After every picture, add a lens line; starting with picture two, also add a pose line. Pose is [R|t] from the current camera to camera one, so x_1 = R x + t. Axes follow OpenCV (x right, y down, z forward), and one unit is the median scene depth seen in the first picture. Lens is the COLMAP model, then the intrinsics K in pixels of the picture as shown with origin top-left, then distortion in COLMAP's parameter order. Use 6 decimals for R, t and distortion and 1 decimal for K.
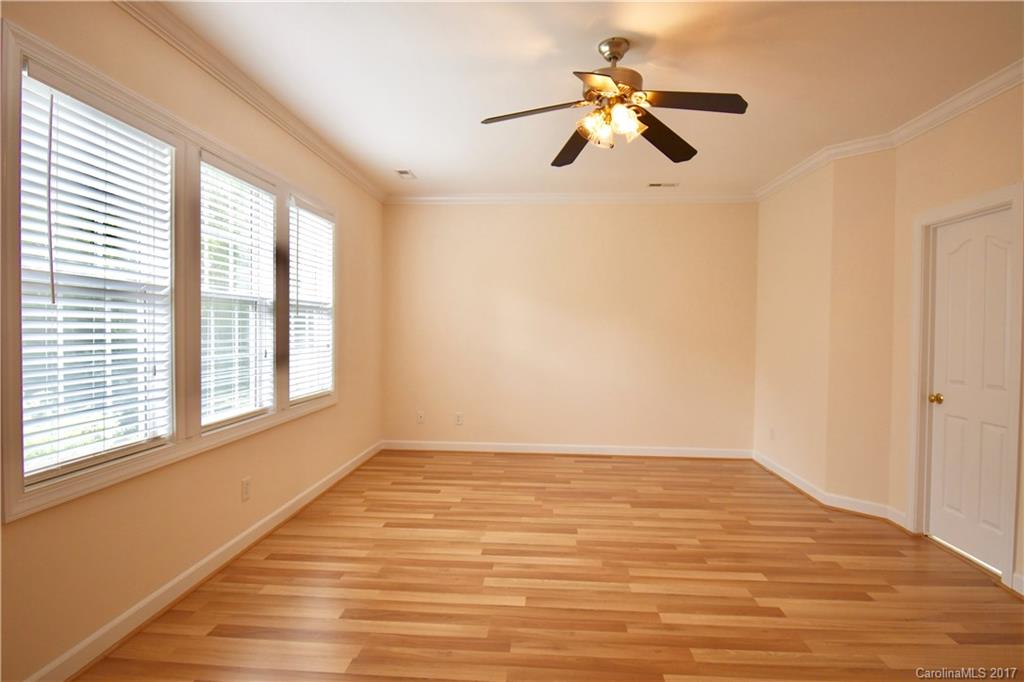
lens RADIAL K [[542.0, 0, 512.0], [0, 542.0, 341.0], [0, 0, 1]] dist [0.002640, -0.027073]
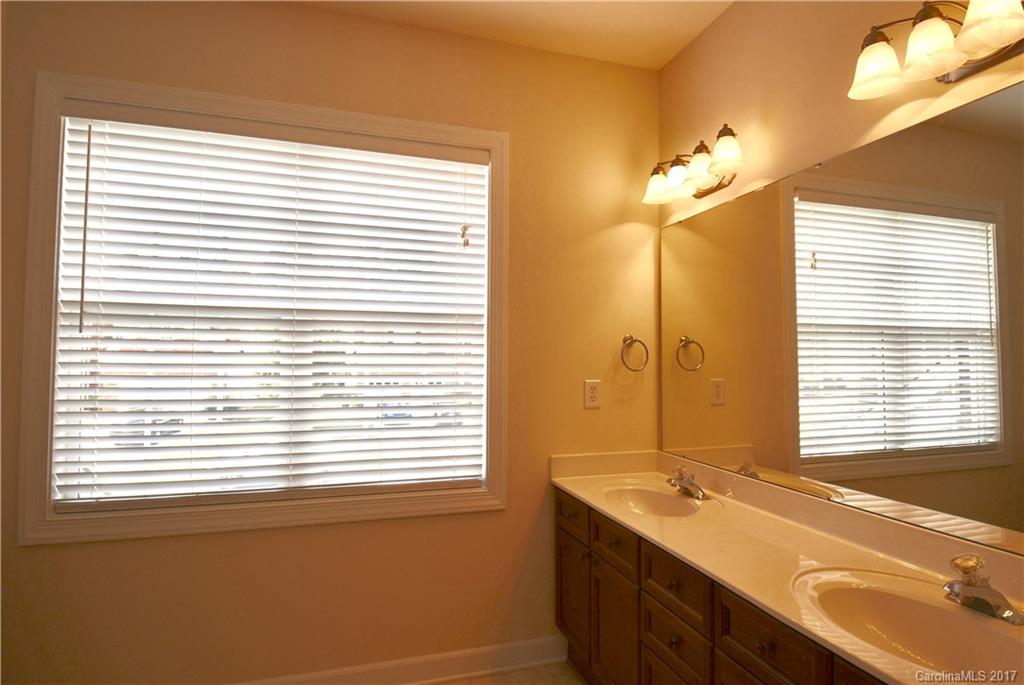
lens RADIAL K [[425.1, 0, 512.0], [0, 425.1, 342.5], [0, 0, 1]] dist [0.000573, 0.000456]
pose [[0.315646, -0.038889, -0.948080, 0.061015], [-0.023074, 0.998550, -0.048642, -0.018336], [0.948597, 0.037229, 0.314291, 0.763964]]
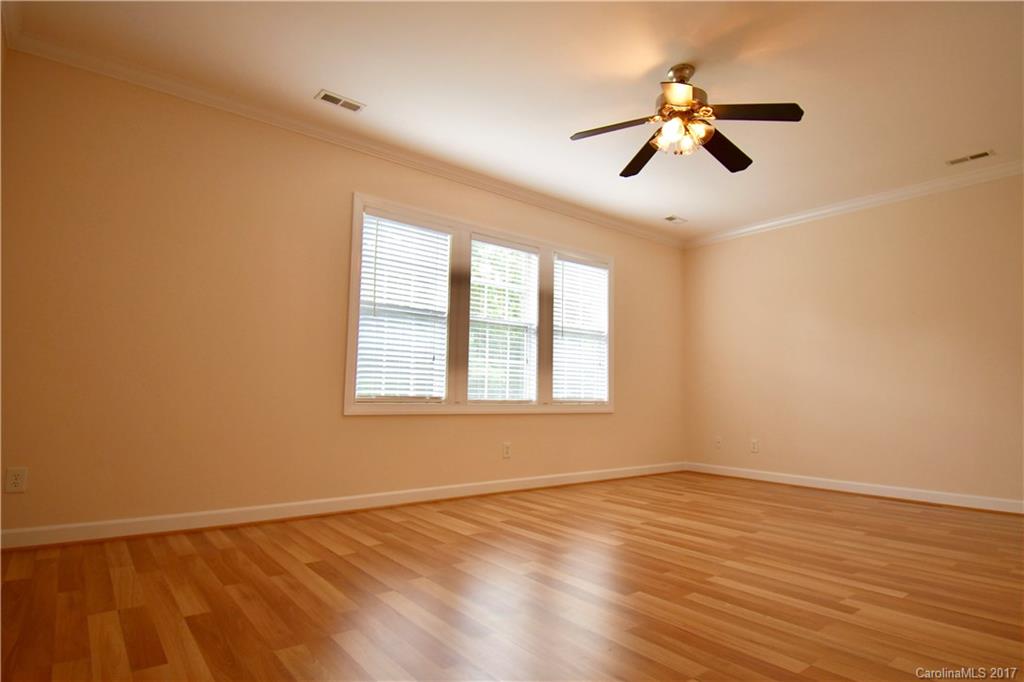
lens RADIAL K [[542.0, 0, 512.0], [0, 542.0, 341.0], [0, 0, 1]] dist [0.002640, -0.027073]
pose [[0.668013, -0.075170, -0.740343, 0.748901], [-0.028679, 0.991545, -0.126553, 0.194585], [0.743597, 0.105771, 0.660209, 0.004986]]
